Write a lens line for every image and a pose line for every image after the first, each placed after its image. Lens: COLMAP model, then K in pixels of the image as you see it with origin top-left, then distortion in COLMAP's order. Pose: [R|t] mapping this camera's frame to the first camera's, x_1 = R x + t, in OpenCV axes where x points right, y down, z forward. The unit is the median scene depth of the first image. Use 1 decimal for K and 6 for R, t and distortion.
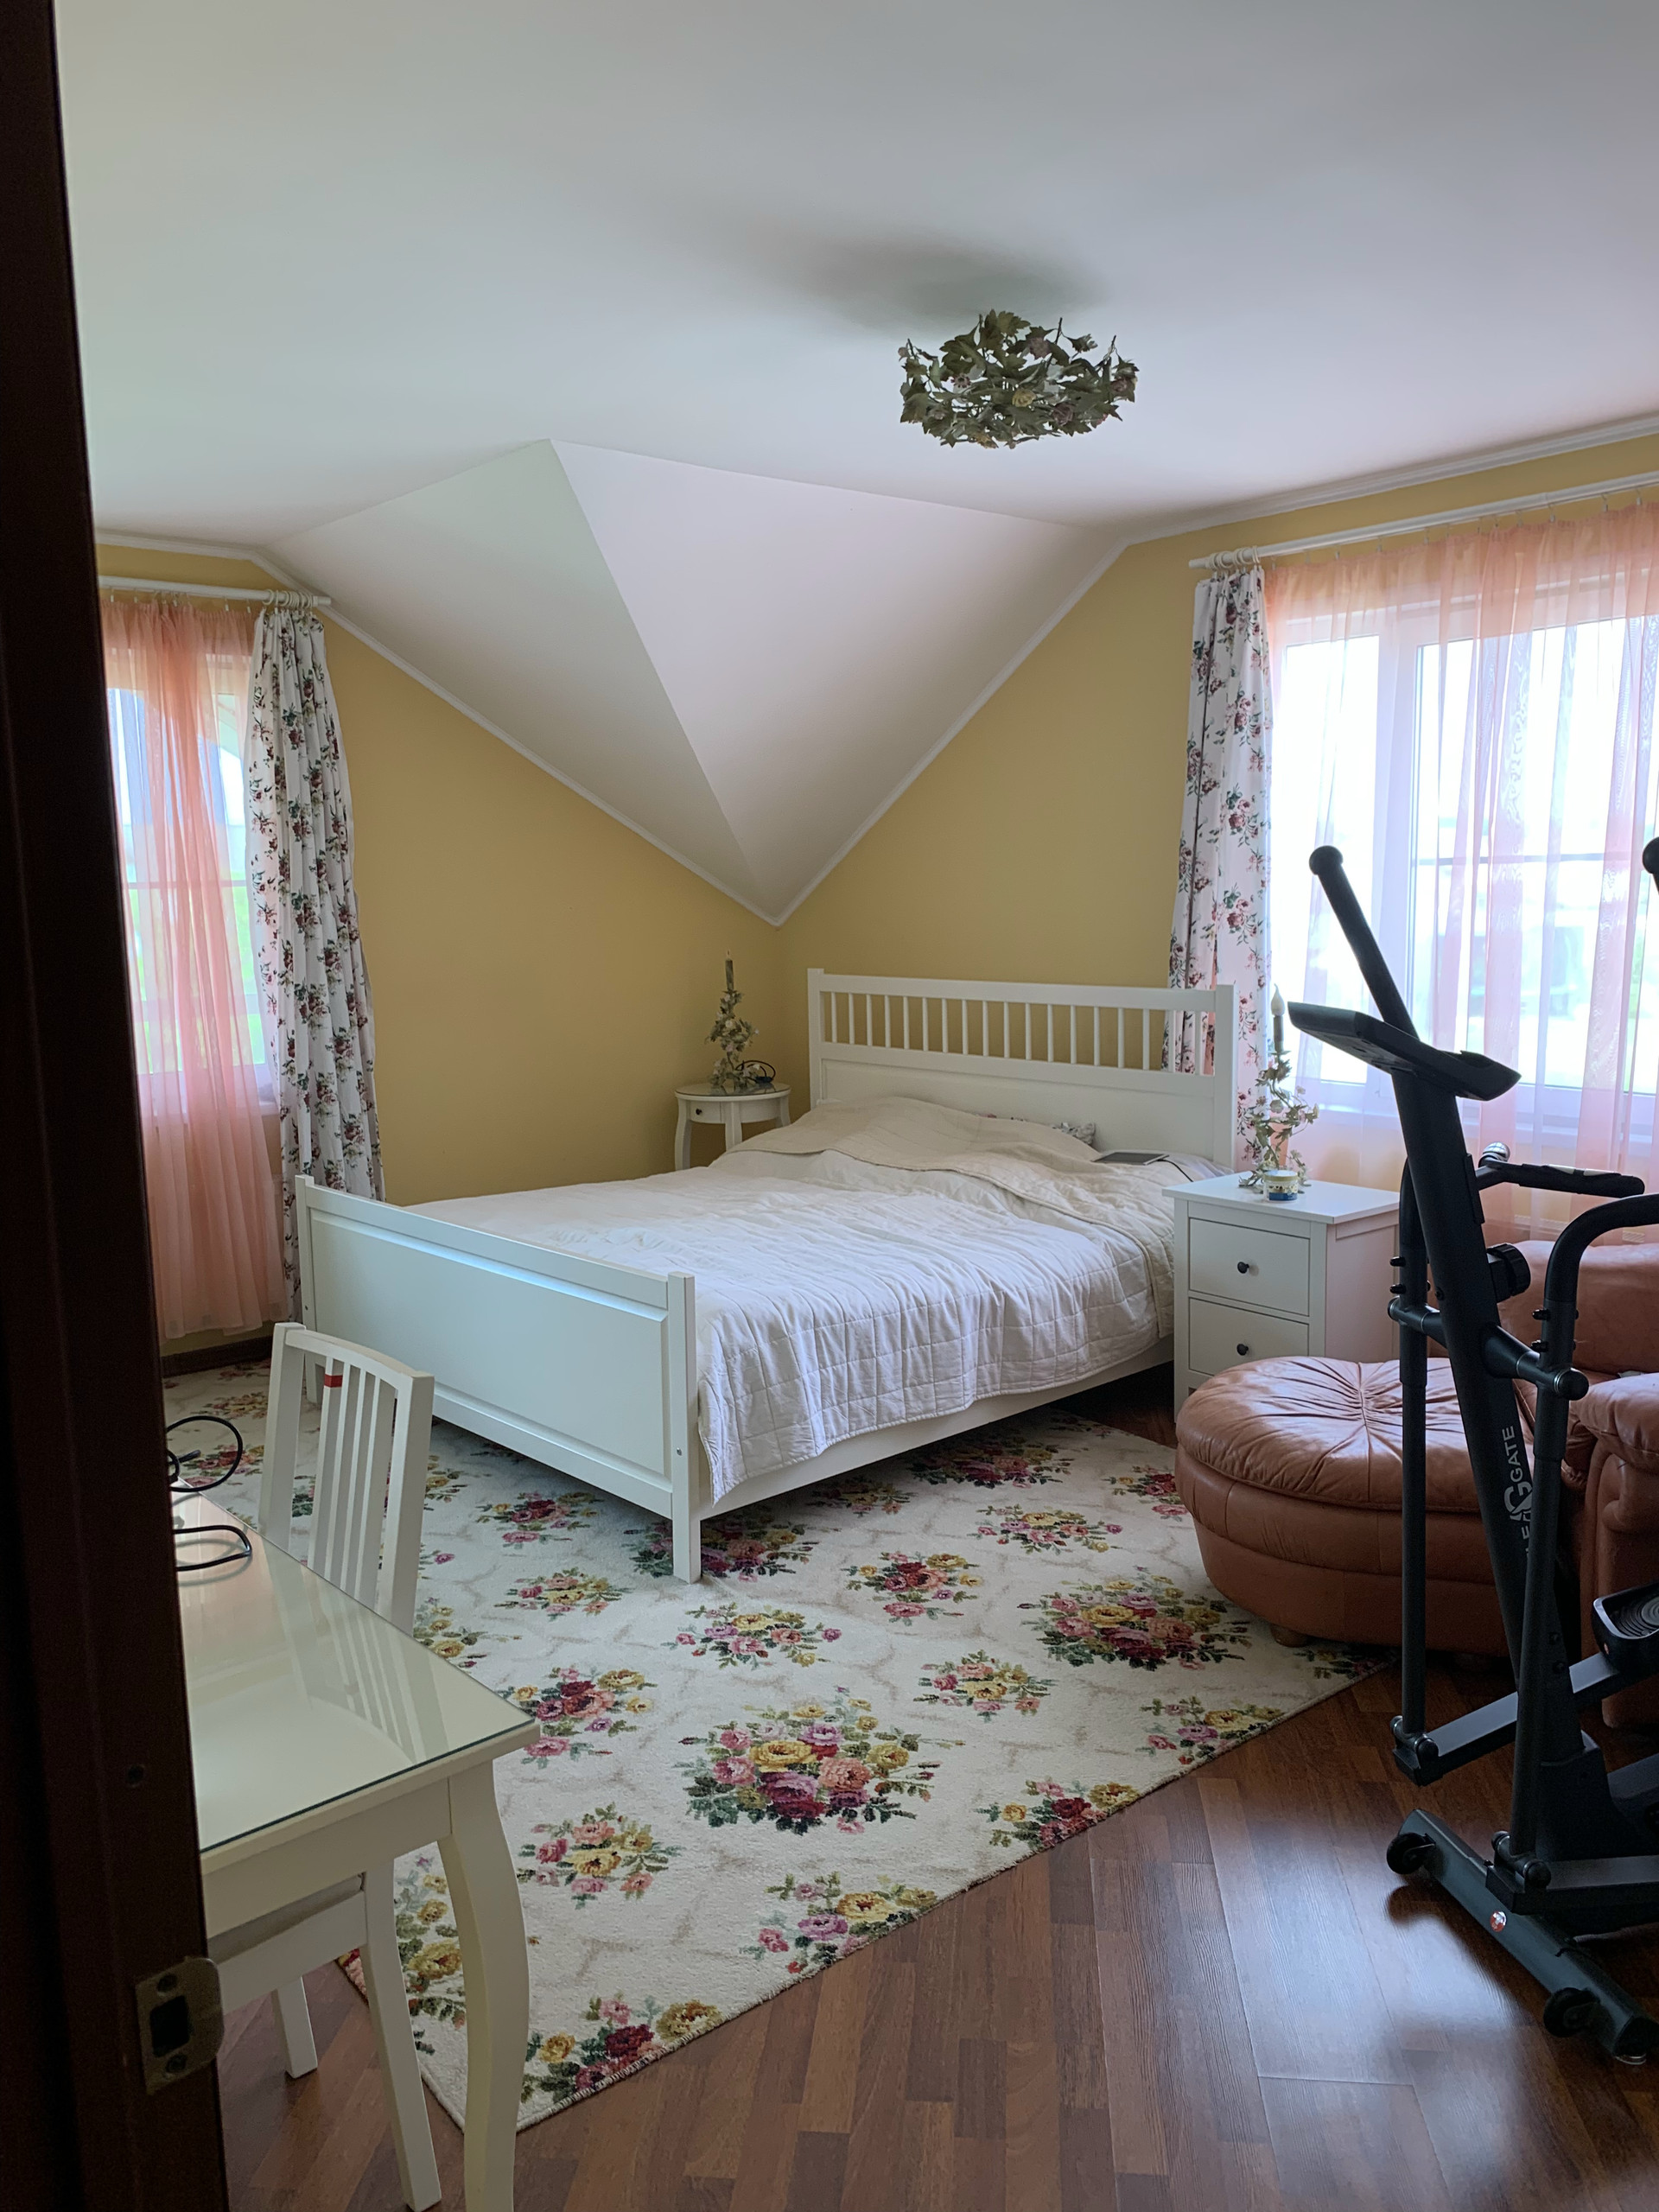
lens RADIAL K [[1682.3, 0, 830.2], [0, 1682.3, 1093.6], [0, 0, 1]] dist [0.029531, -0.029792]
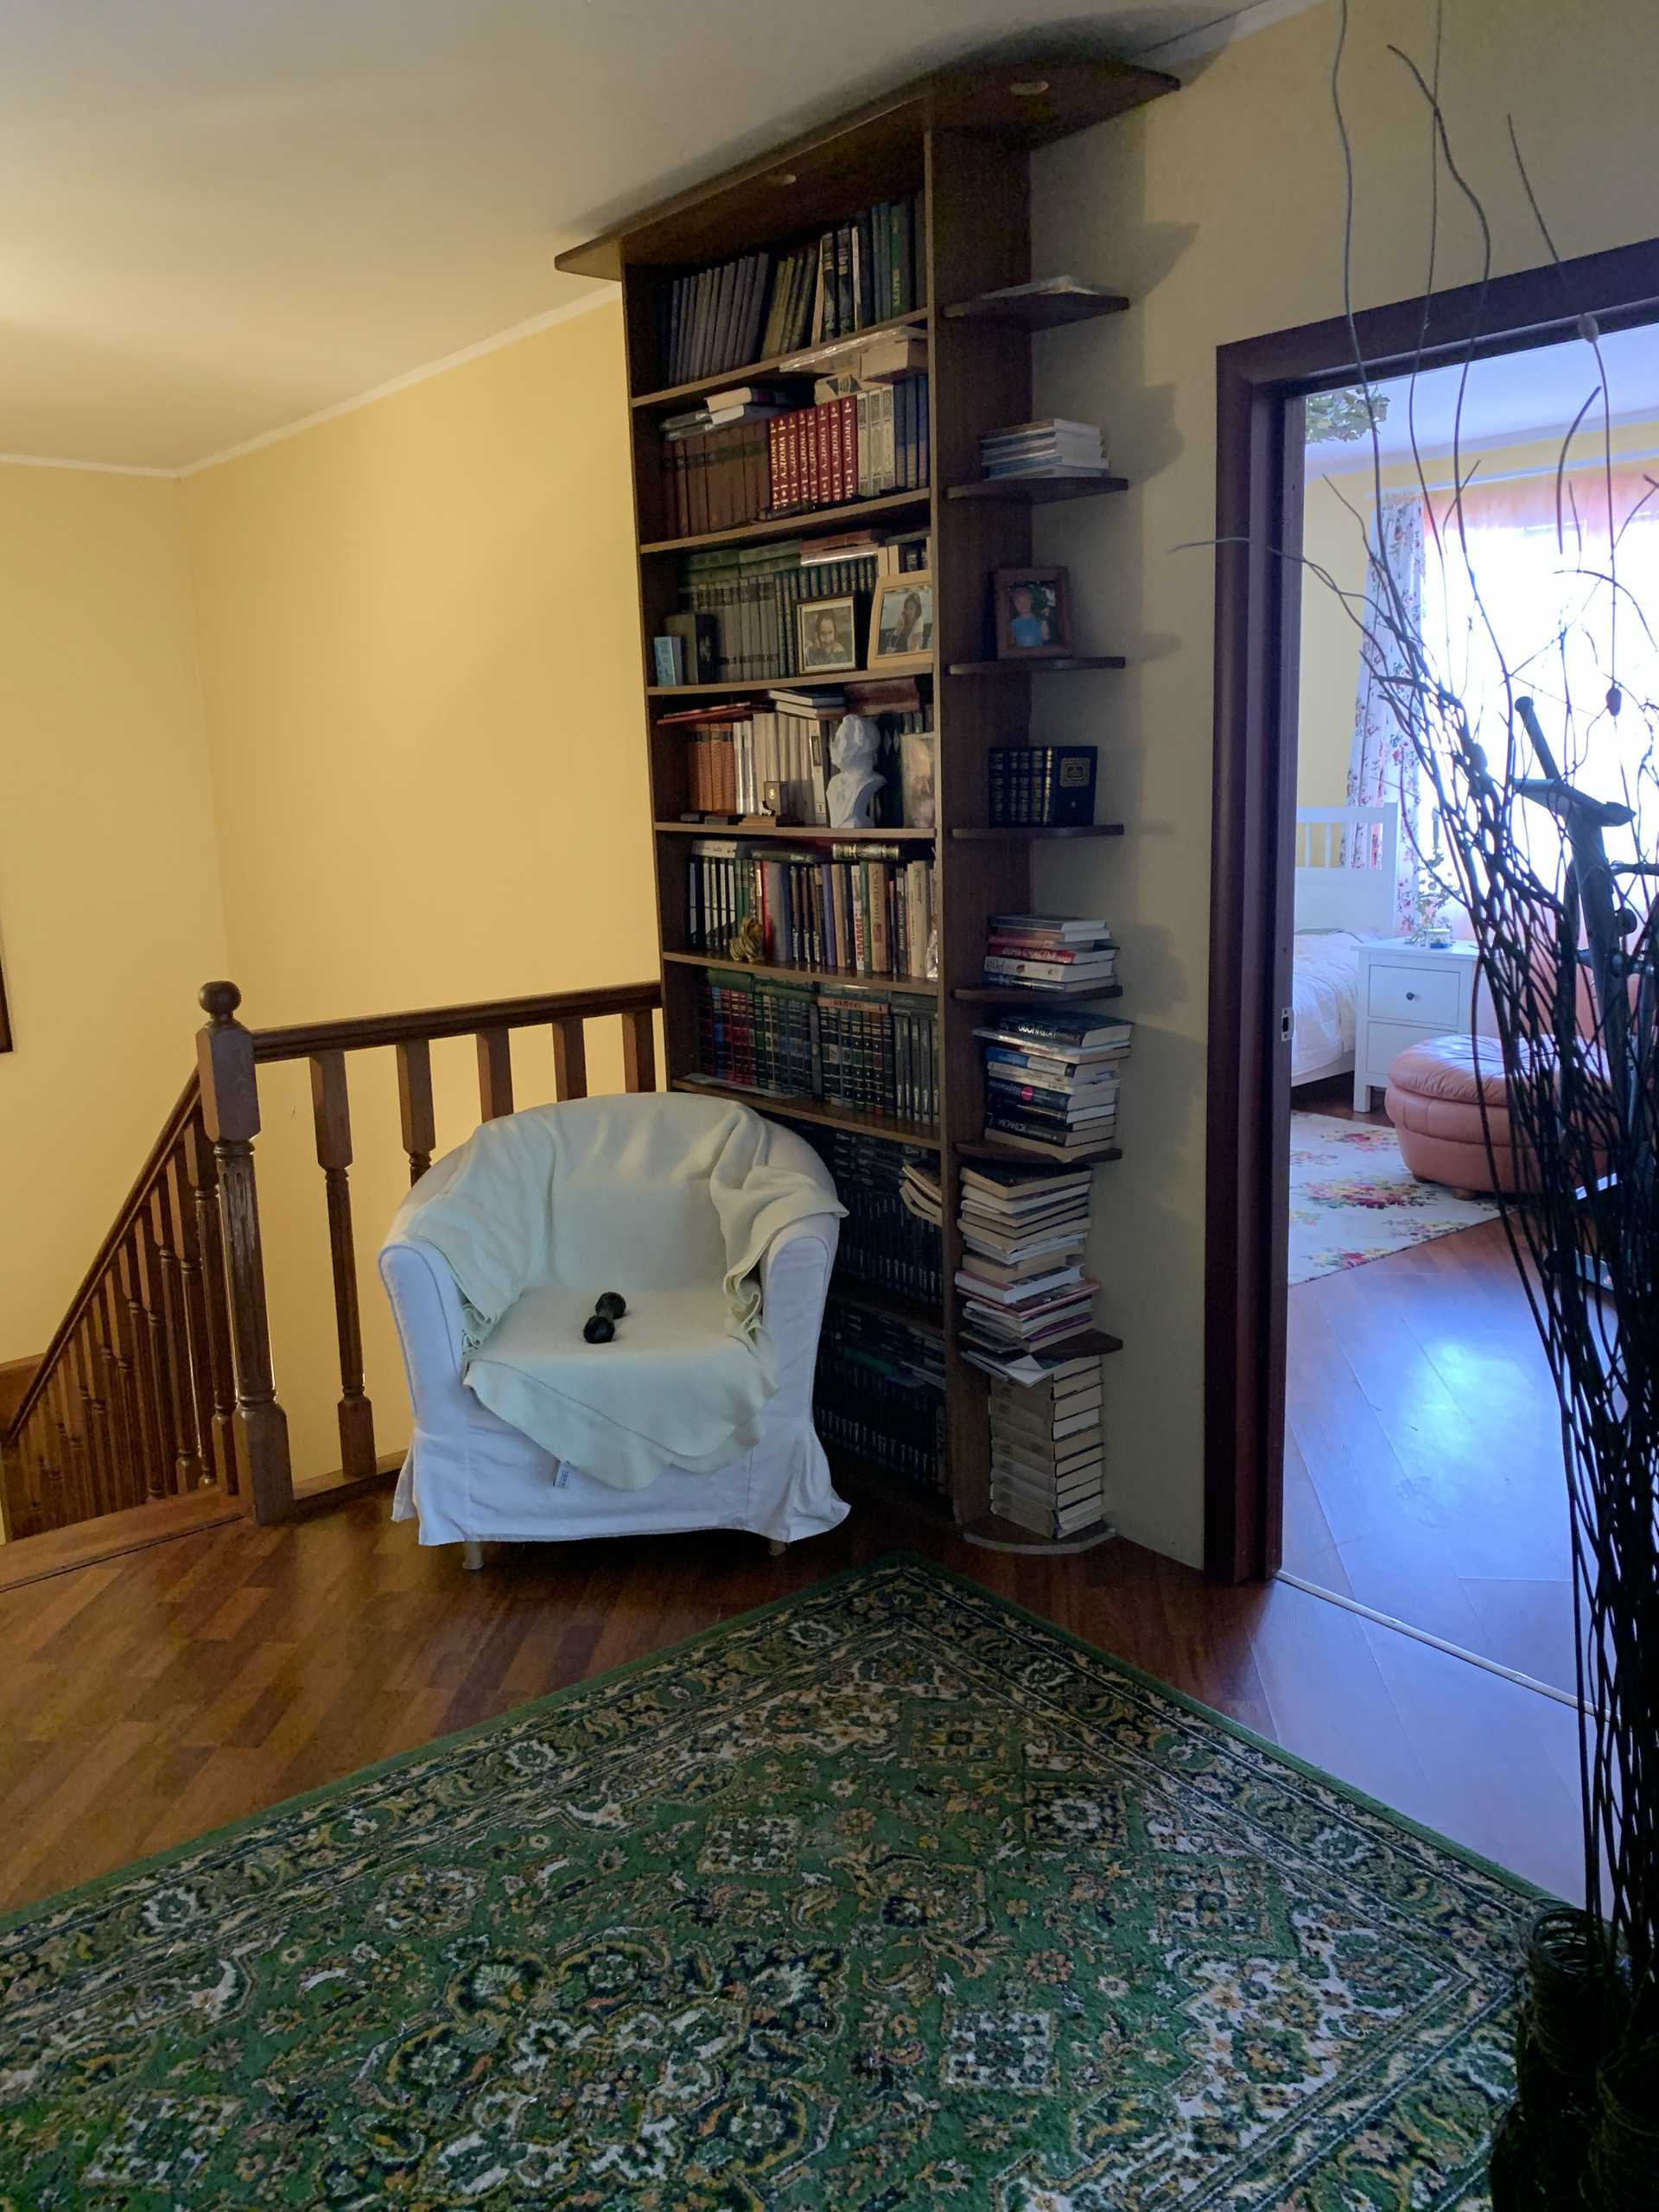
lens RADIAL K [[1682.3, 0, 830.2], [0, 1682.3, 1093.6], [0, 0, 1]] dist [0.029531, -0.029792]
pose [[0.999950, -0.005675, -0.008176, -0.314554], [0.006195, 0.997863, 0.065050, 0.115903], [0.007789, -0.065097, 0.997849, -0.595629]]
